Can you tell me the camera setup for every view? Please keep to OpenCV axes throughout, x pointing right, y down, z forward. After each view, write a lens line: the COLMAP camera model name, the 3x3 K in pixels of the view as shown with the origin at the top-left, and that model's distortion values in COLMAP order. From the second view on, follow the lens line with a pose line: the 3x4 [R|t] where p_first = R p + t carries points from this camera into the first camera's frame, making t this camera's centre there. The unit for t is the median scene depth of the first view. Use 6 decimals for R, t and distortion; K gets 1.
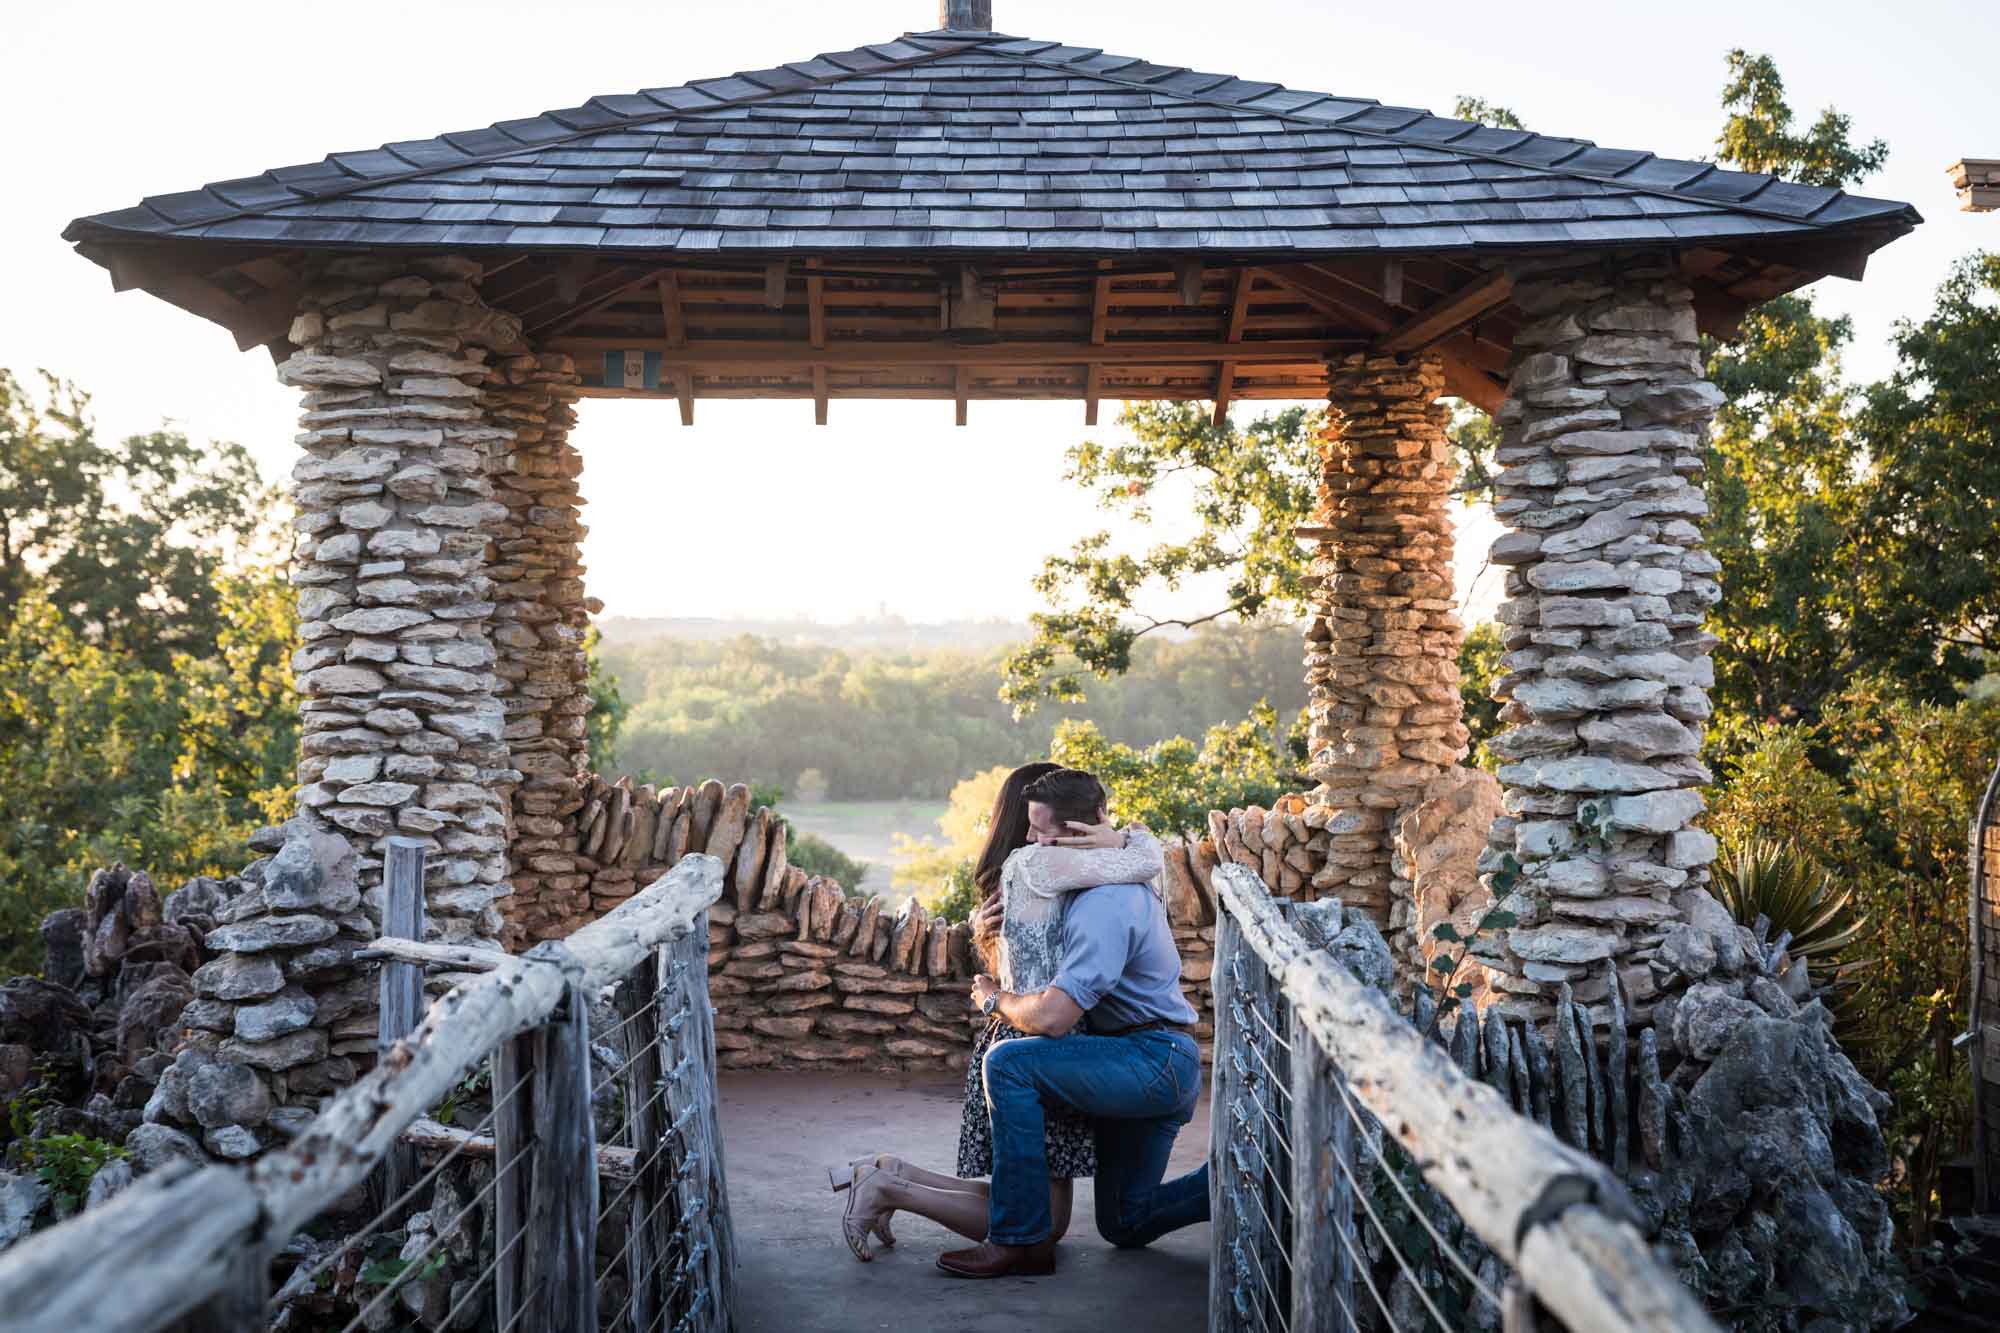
lens RADIAL K [[3063.2, 0, 928.4], [0, 3063.2, 706.2], [0, 0, 1]] dist [-0.001576, 0.002526]
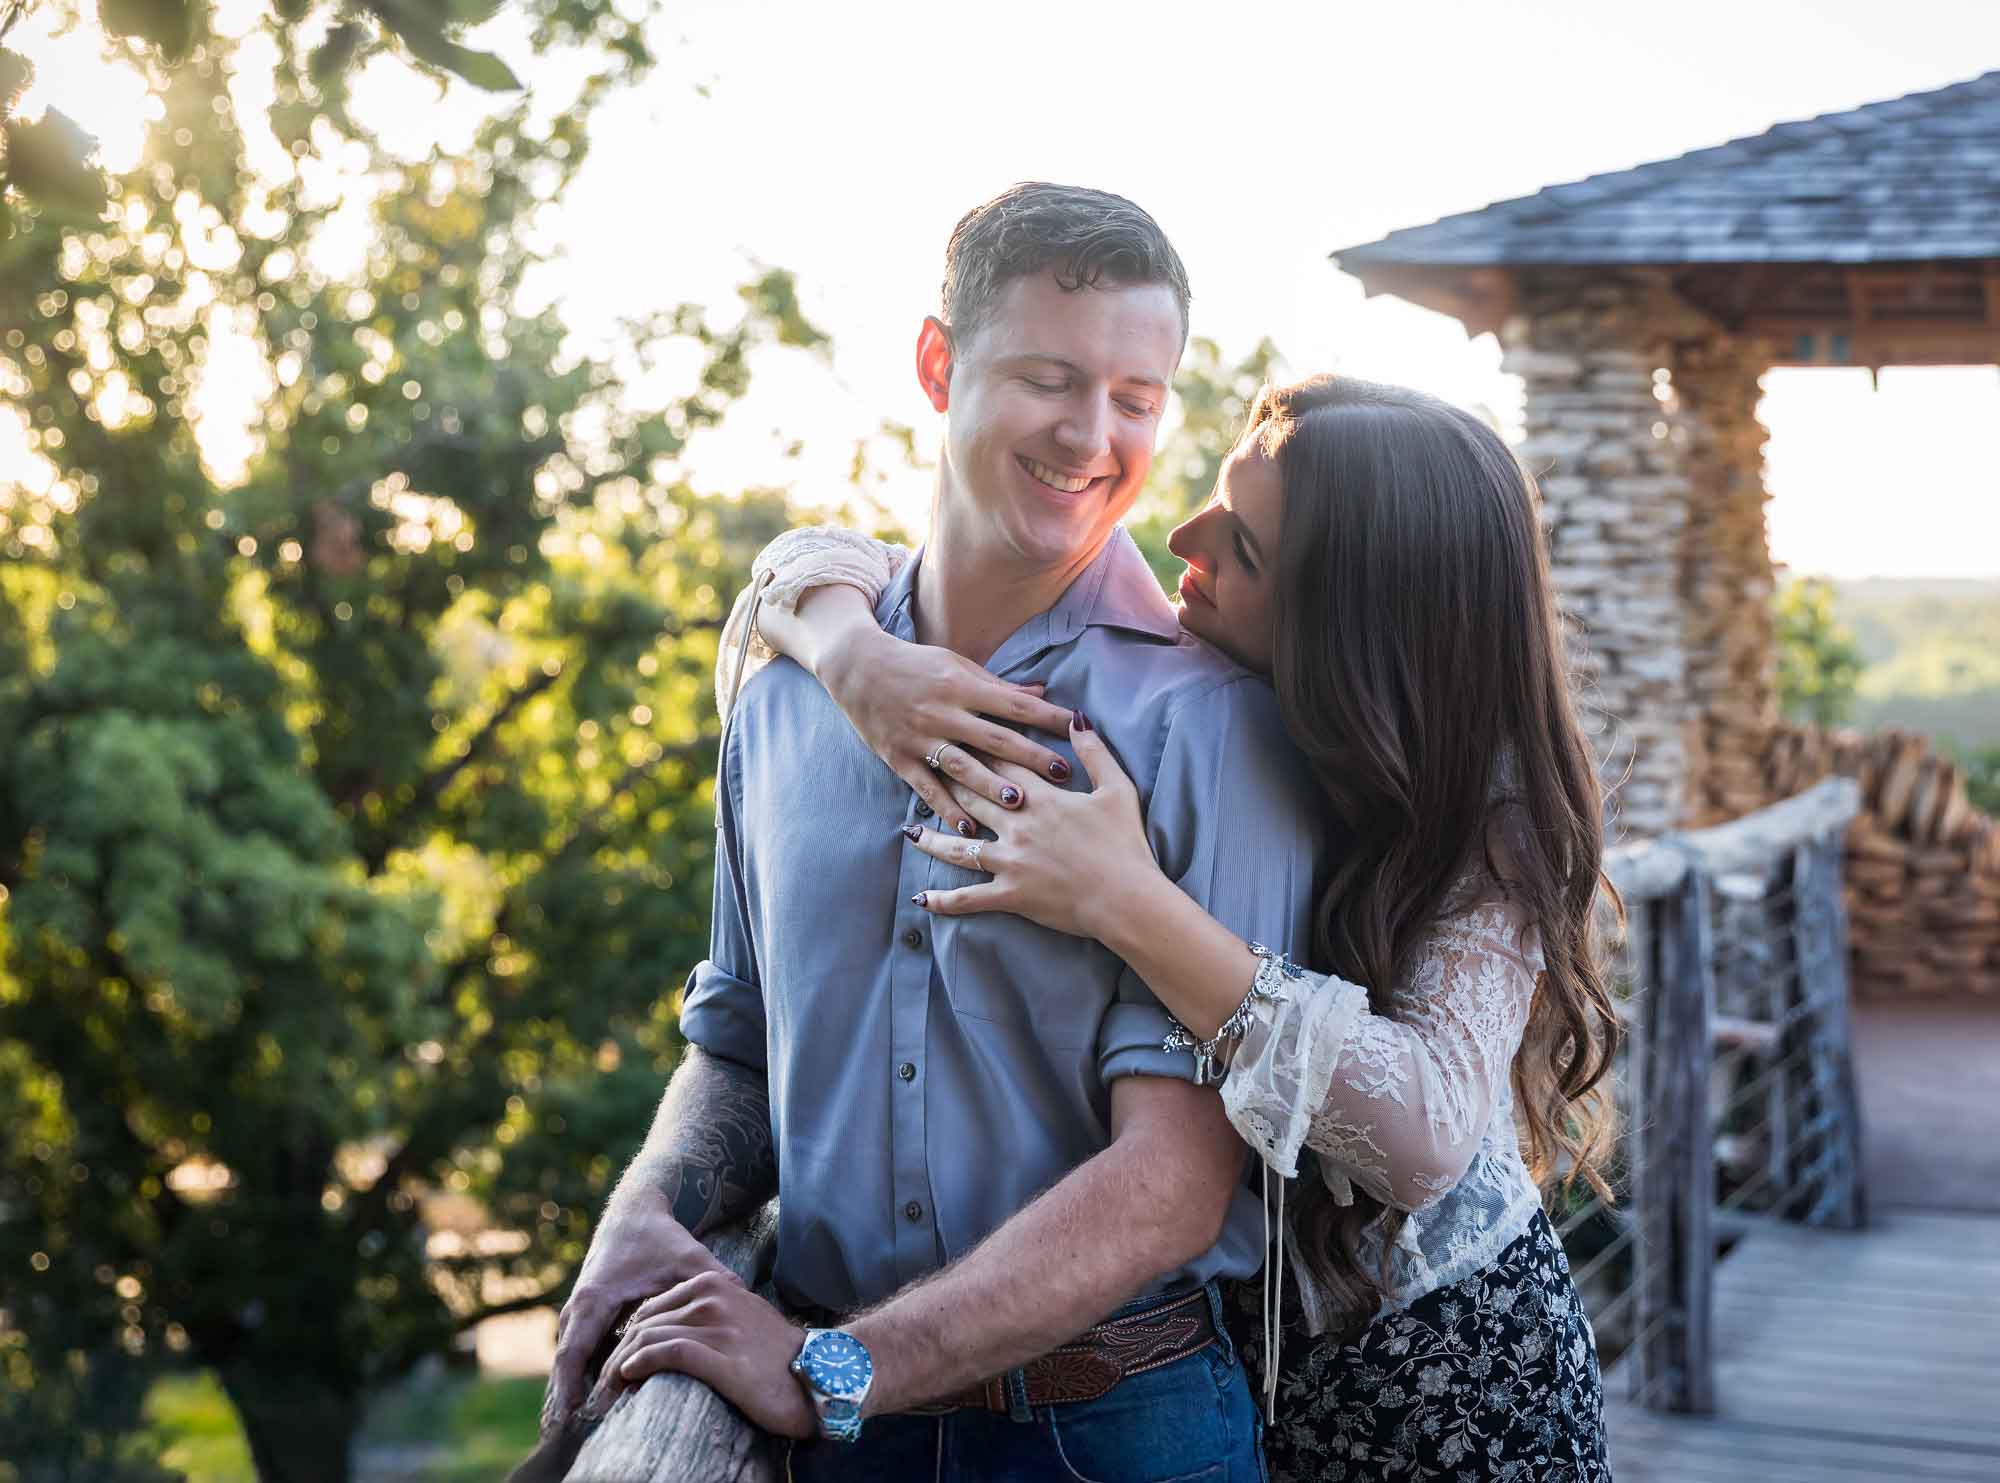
lens RADIAL K [[3140.0, 0, 1230.5], [0, 3140.0, 628.2], [0, 0, 1]] dist [-0.004062, 0.075109]
pose [[0.954233, 0.011099, -0.298859, 0.053198], [-0.014338, 0.999860, -0.008647, 0.003472], [0.298721, 0.012537, 0.954258, -0.185067]]
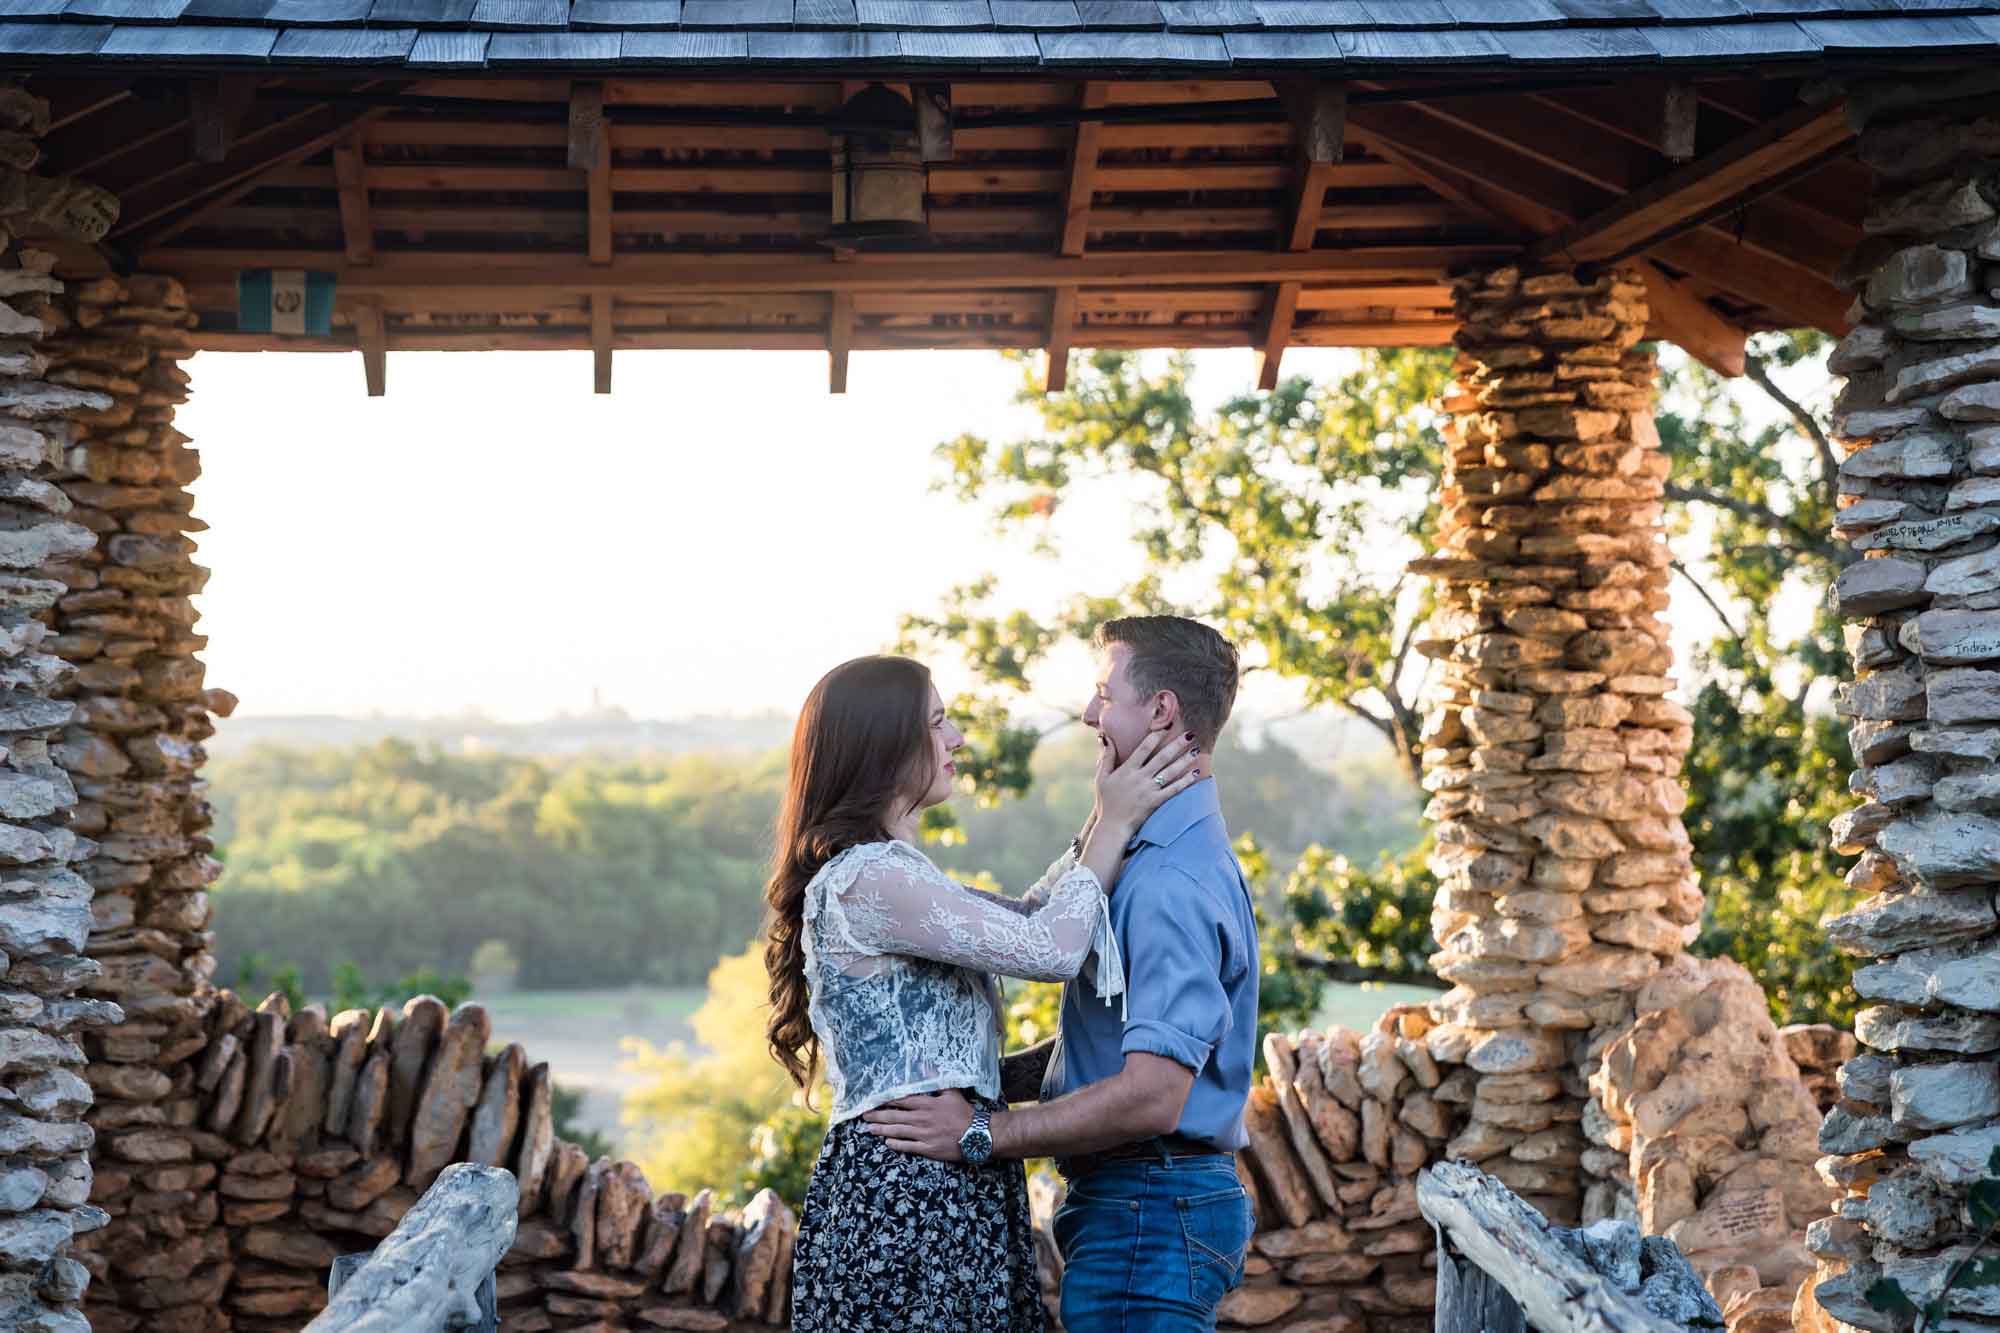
lens RADIAL K [[4609.3, 0, 989.8], [0, 4609.3, 583.3], [0, 0, 1]] dist [0.005202, -0.096488]
pose [[0.997441, -0.009835, 0.070818, -0.034904], [0.013769, 0.998376, -0.055276, -0.006783], [-0.070159, 0.056110, 0.995957, 0.153318]]
